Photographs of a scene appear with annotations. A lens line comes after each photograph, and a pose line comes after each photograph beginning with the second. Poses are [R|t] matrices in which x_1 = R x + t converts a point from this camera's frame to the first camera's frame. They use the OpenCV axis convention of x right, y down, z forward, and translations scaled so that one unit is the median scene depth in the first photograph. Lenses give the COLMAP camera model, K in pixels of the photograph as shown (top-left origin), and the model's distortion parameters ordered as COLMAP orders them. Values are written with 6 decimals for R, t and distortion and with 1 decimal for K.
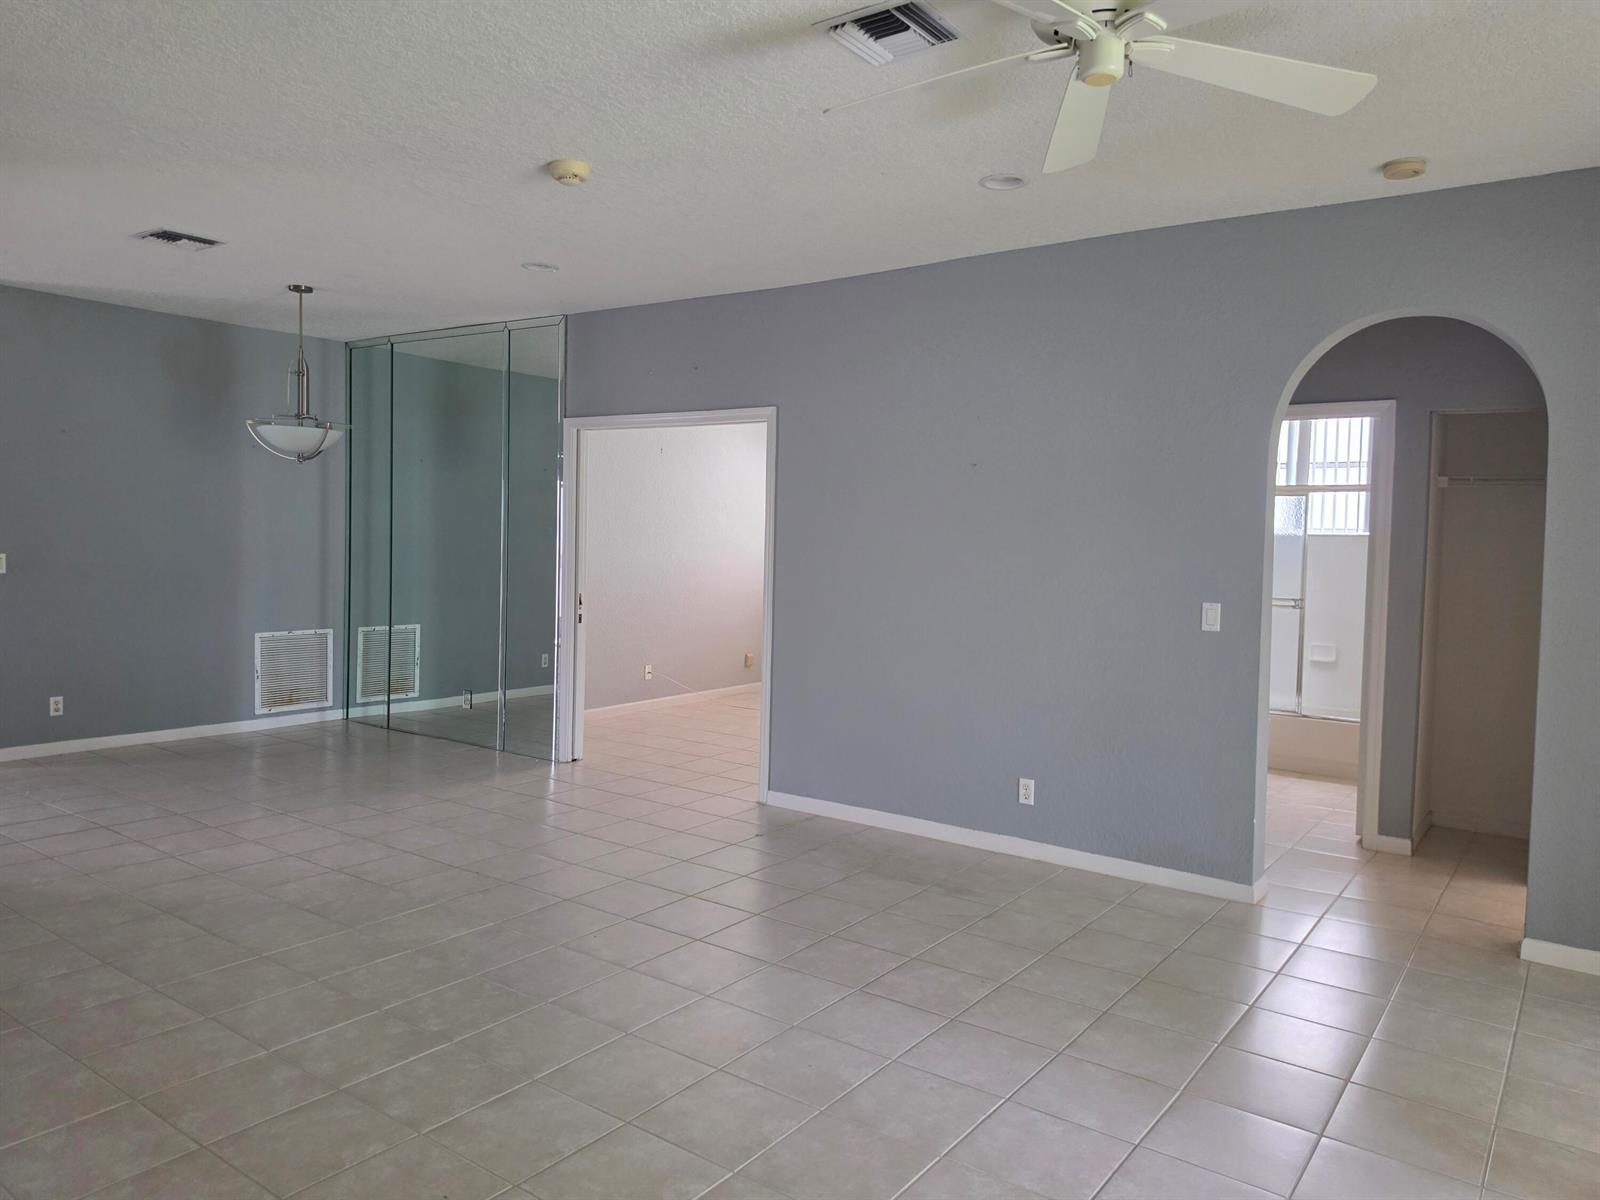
lens RADIAL K [[1103.0, 0, 798.6], [0, 1103.0, 597.5], [0, 0, 1]] dist [0.027218, -0.035237]
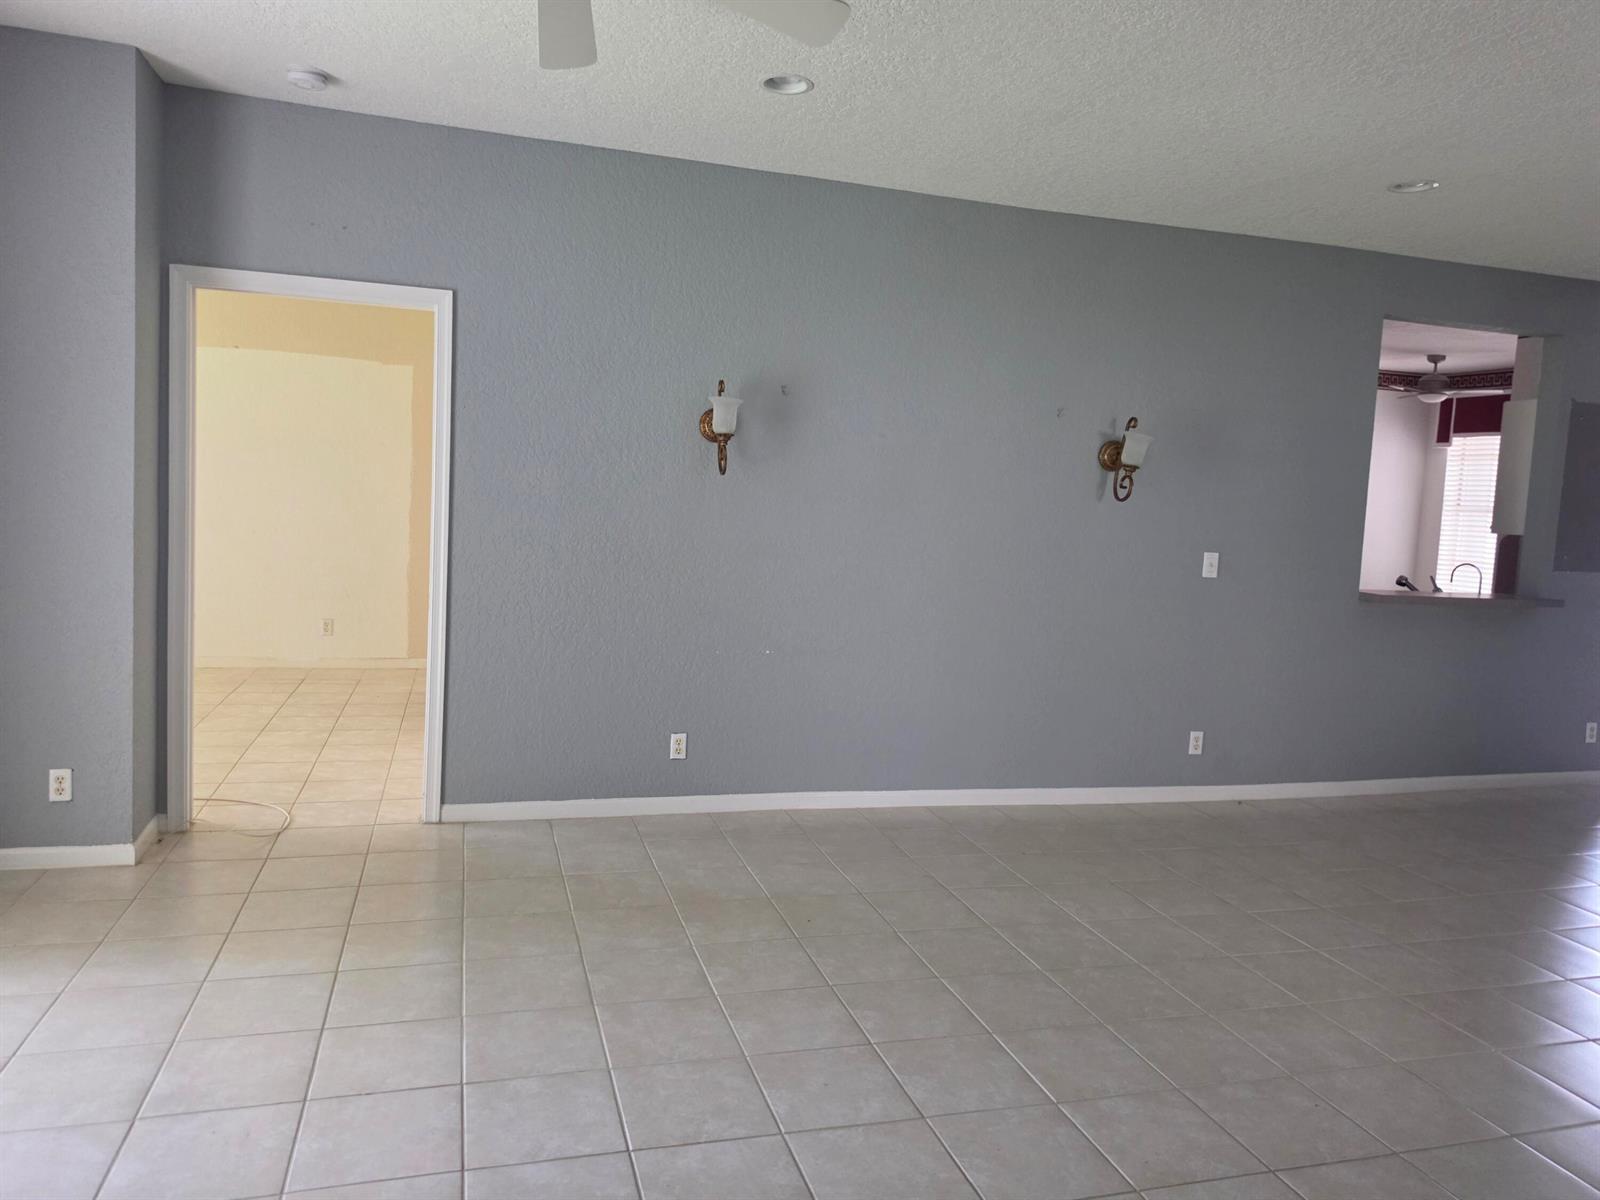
lens RADIAL K [[1103.0, 0, 800.0], [0, 1103.0, 595.8], [0, 0, 1]] dist [0.027218, -0.035237]
pose [[-0.597694, 0.022187, -0.801417, 0.457561], [-0.111656, 0.987571, 0.110614, -0.039370], [0.793911, 0.155597, -0.587788, 0.907639]]
